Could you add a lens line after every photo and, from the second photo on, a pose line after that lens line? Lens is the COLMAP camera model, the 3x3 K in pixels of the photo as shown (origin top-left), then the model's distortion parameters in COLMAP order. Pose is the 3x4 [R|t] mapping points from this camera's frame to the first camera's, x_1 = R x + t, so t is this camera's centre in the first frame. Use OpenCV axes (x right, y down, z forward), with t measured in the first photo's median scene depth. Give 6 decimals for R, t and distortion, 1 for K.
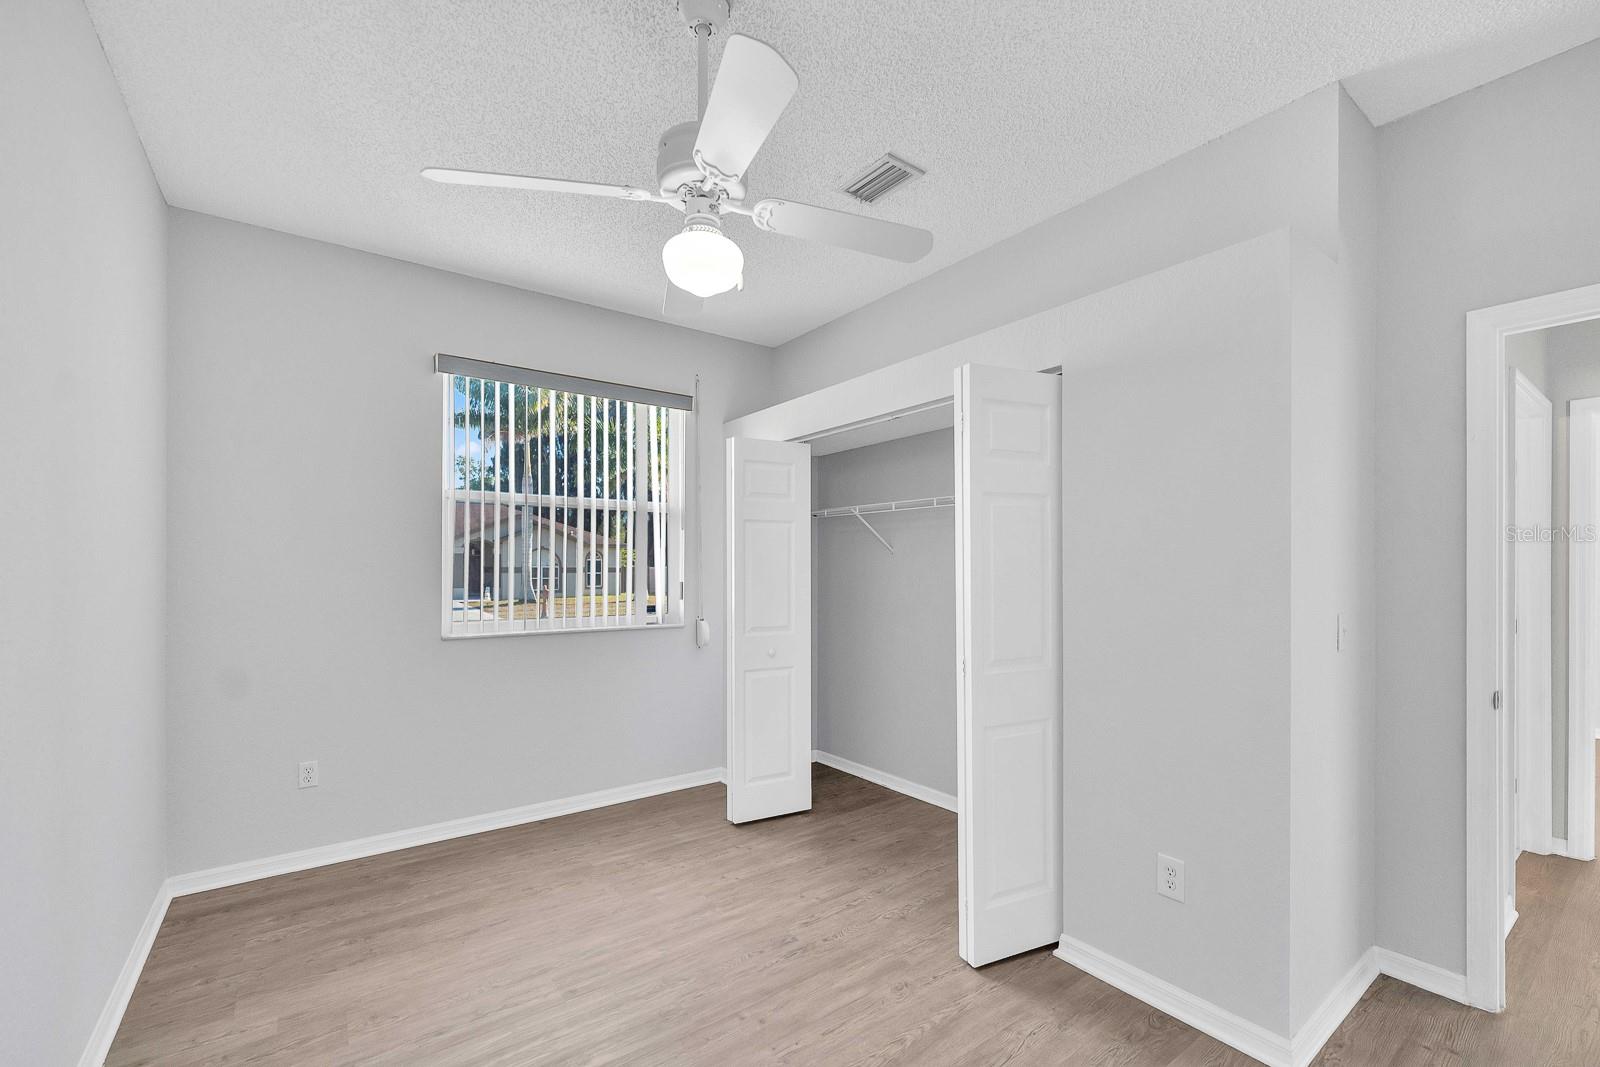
lens RADIAL K [[678.1, 0, 791.0], [0, 678.1, 572.9], [0, 0, 1]] dist [0.004279, -0.001413]
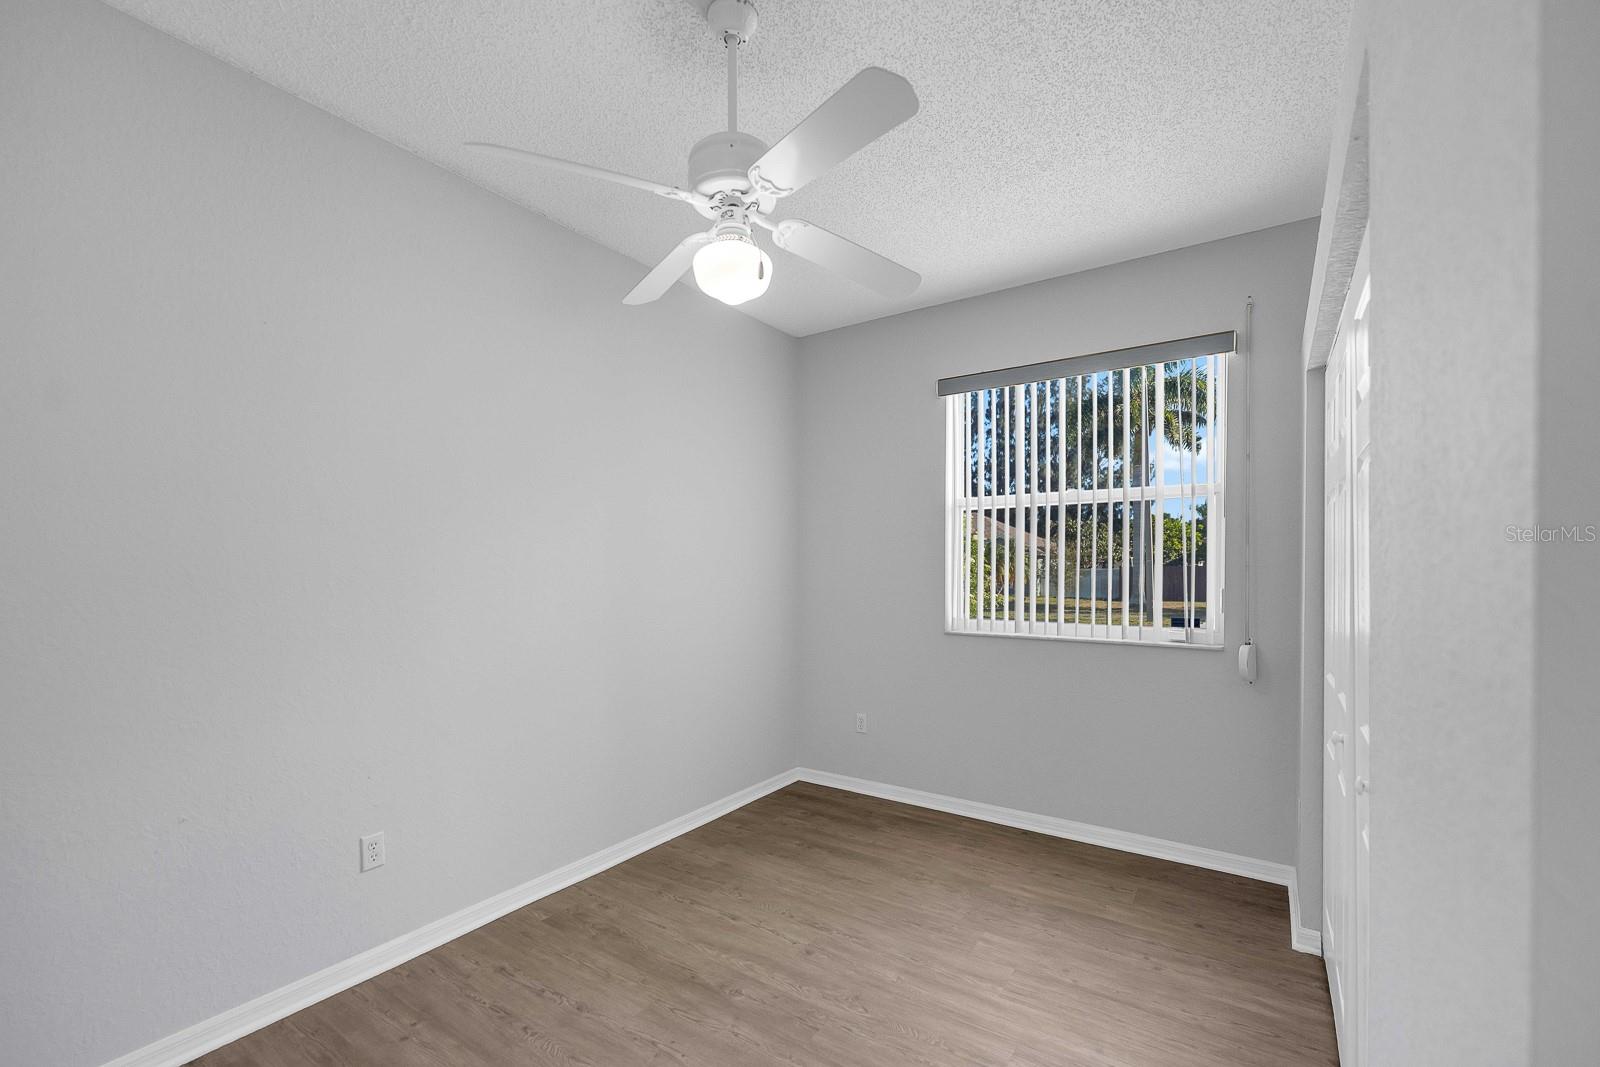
lens RADIAL K [[678.1, 0, 804.0], [0, 678.1, 568.9], [0, 0, 1]] dist [0.004279, -0.001413]
pose [[0.327203, -0.000591, -0.944954, 0.500355], [-0.002015, 0.999997, -0.001323, -0.007260], [0.944952, 0.002337, 0.327200, 0.433025]]
